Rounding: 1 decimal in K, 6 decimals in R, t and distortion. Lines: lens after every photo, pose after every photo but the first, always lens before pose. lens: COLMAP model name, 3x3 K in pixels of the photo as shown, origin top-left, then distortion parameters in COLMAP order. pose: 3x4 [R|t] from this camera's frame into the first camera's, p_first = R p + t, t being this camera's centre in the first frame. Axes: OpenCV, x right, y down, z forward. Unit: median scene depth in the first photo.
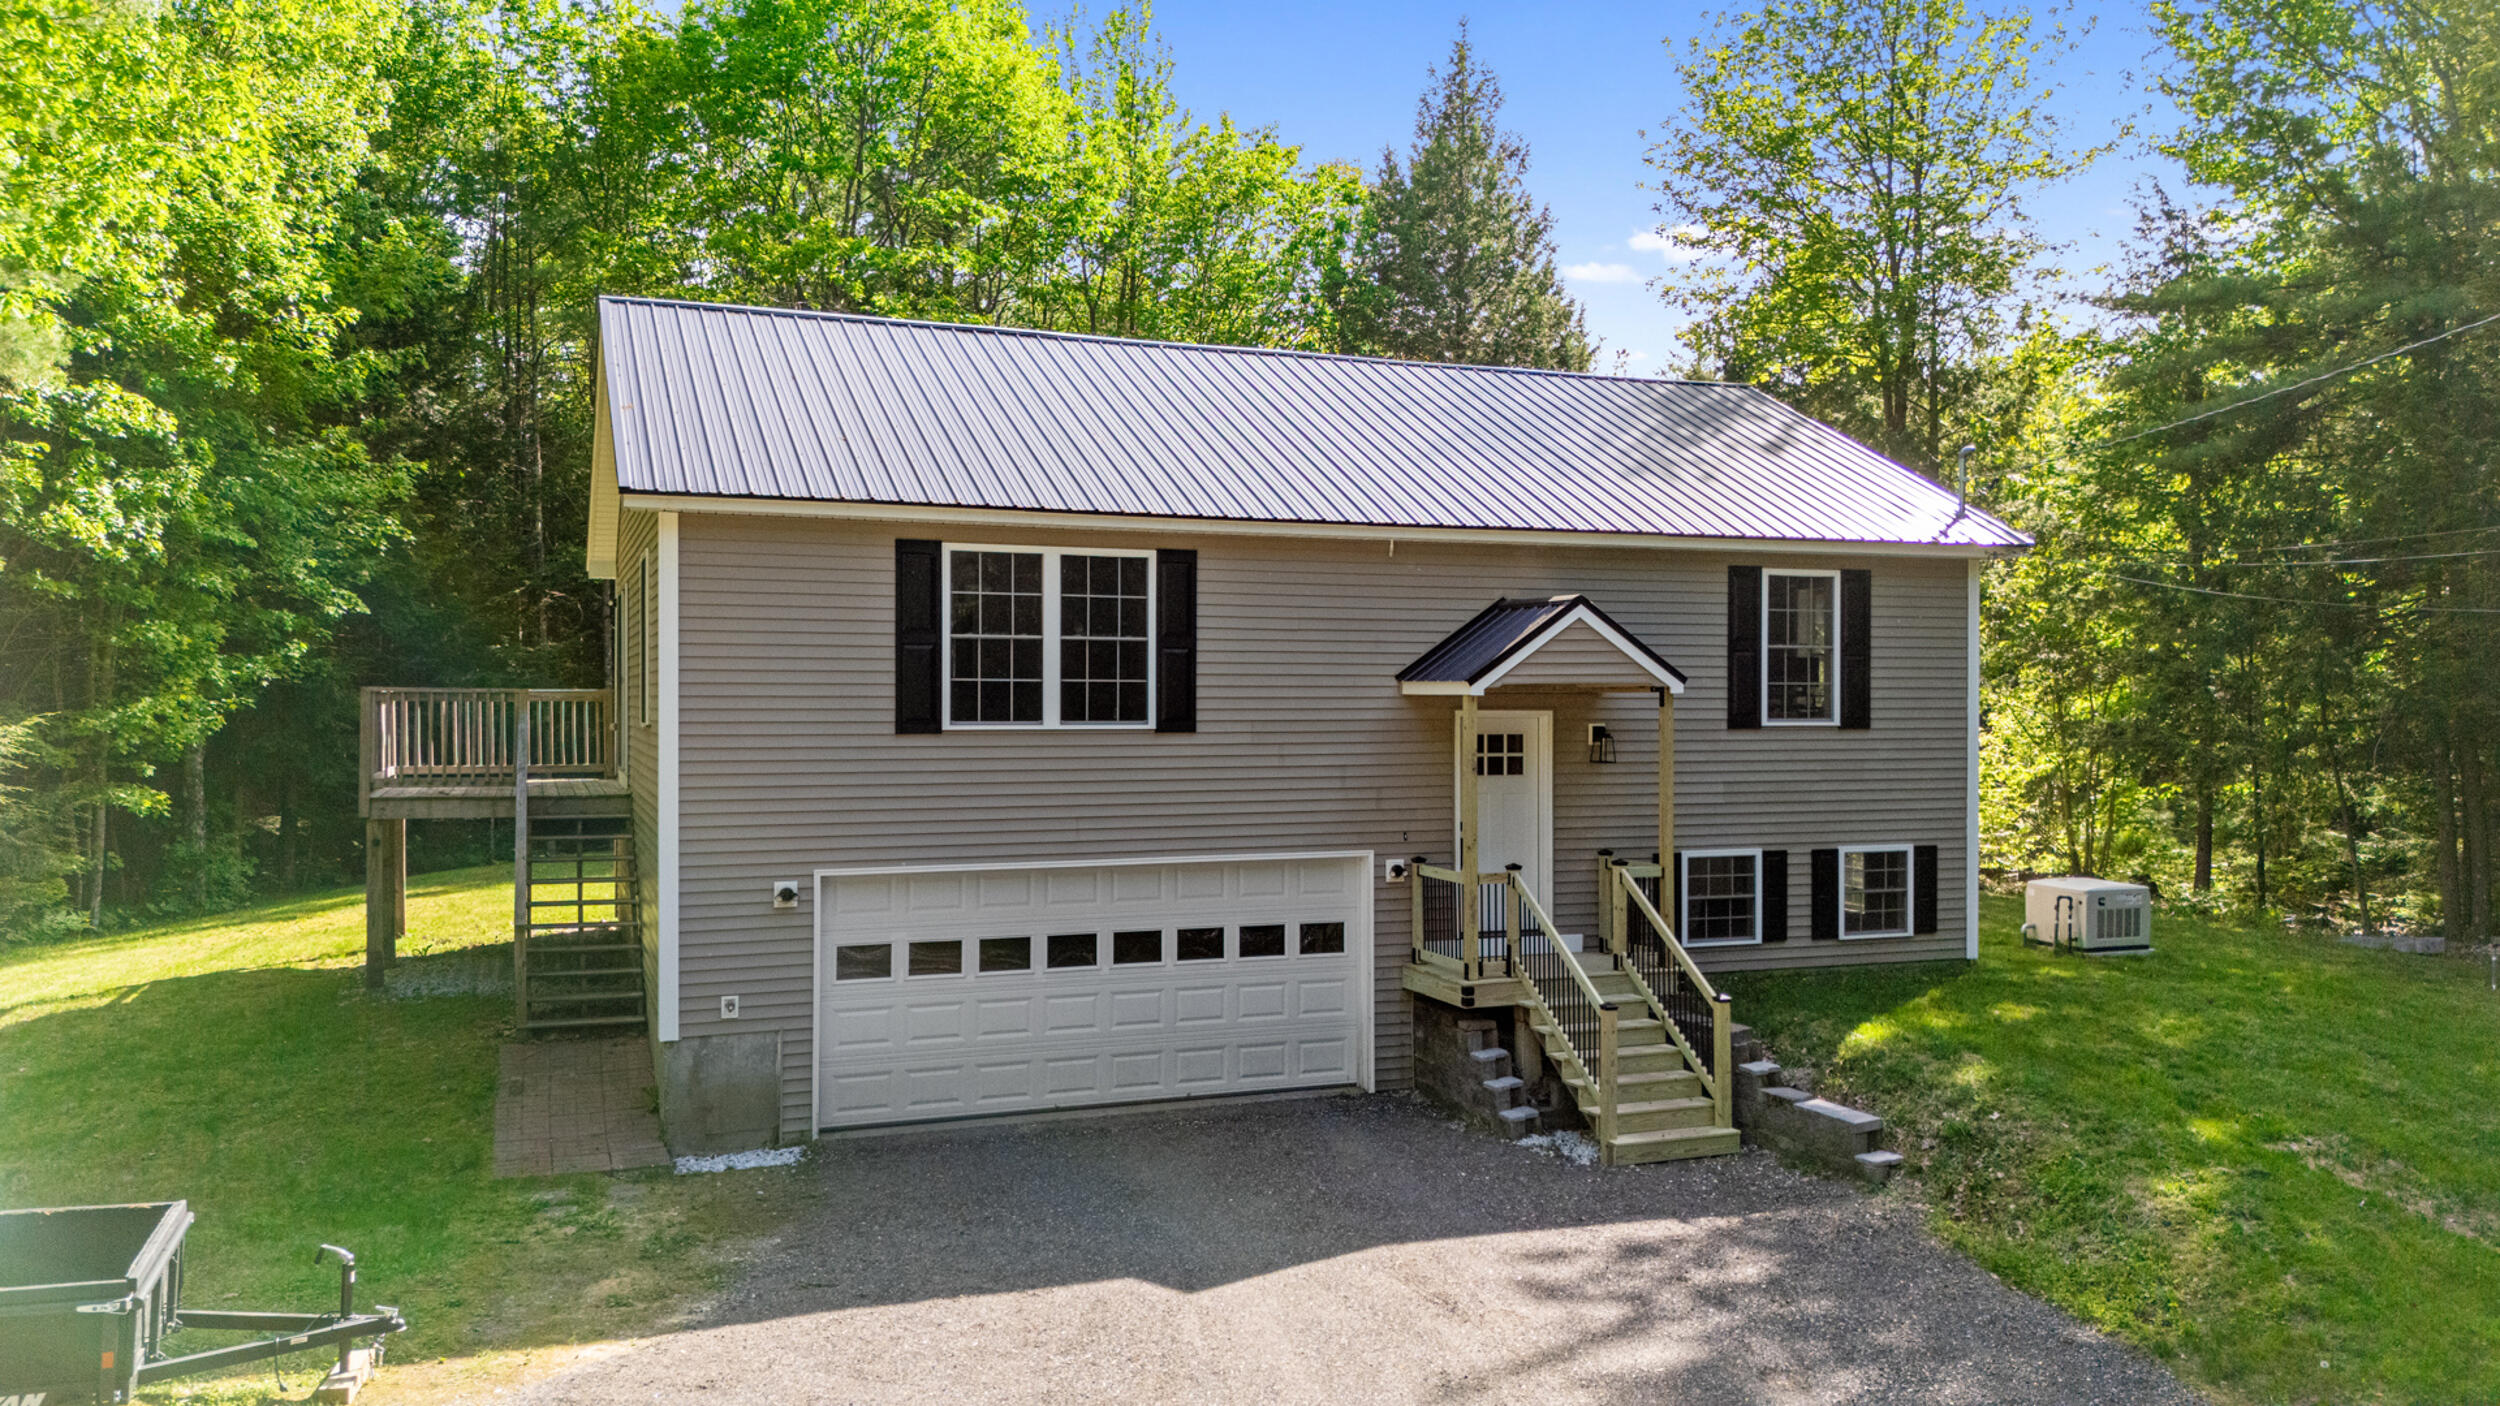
lens RADIAL K [[1882.5, 0, 1250.0], [0, 1882.5, 703.0], [0, 0, 1]] dist [0.055475, -0.091130]
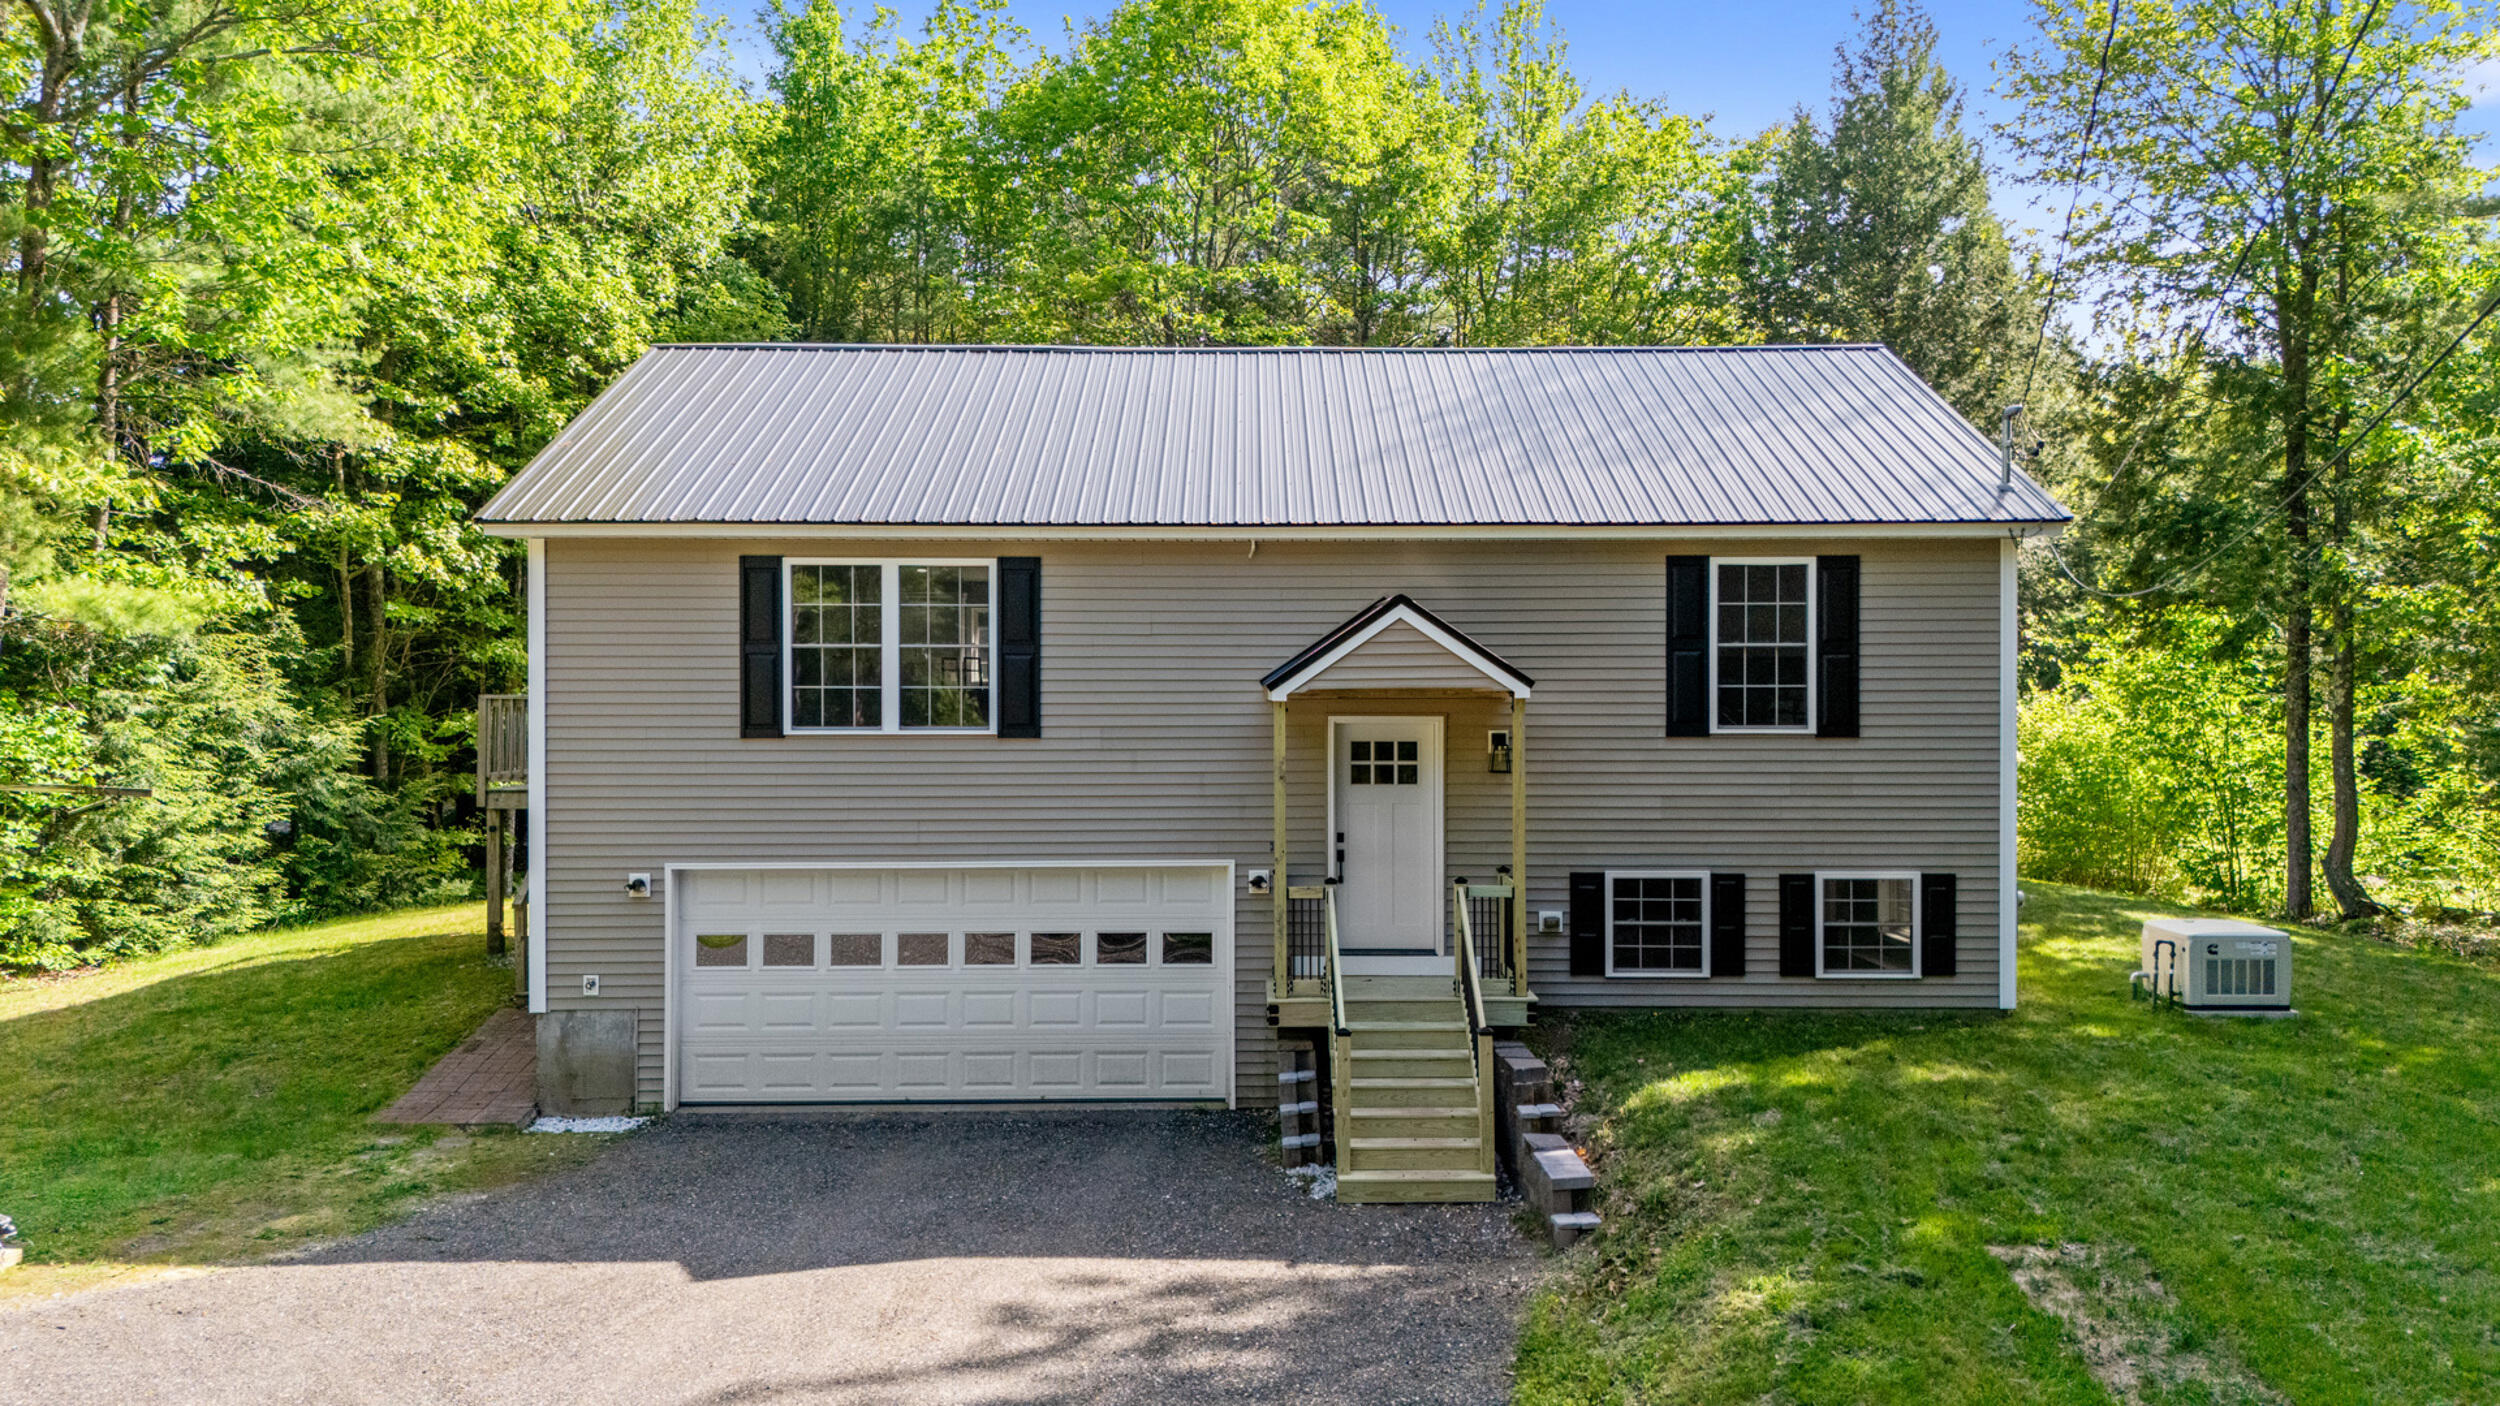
lens RADIAL K [[1882.5, 0, 1250.0], [0, 1882.5, 703.0], [0, 0, 1]] dist [0.055475, -0.091130]
pose [[0.931340, -0.001996, -0.364146, 0.430278], [0.001311, 0.999997, -0.002128, -0.000800], [0.364149, 0.001505, 0.931339, 0.098621]]
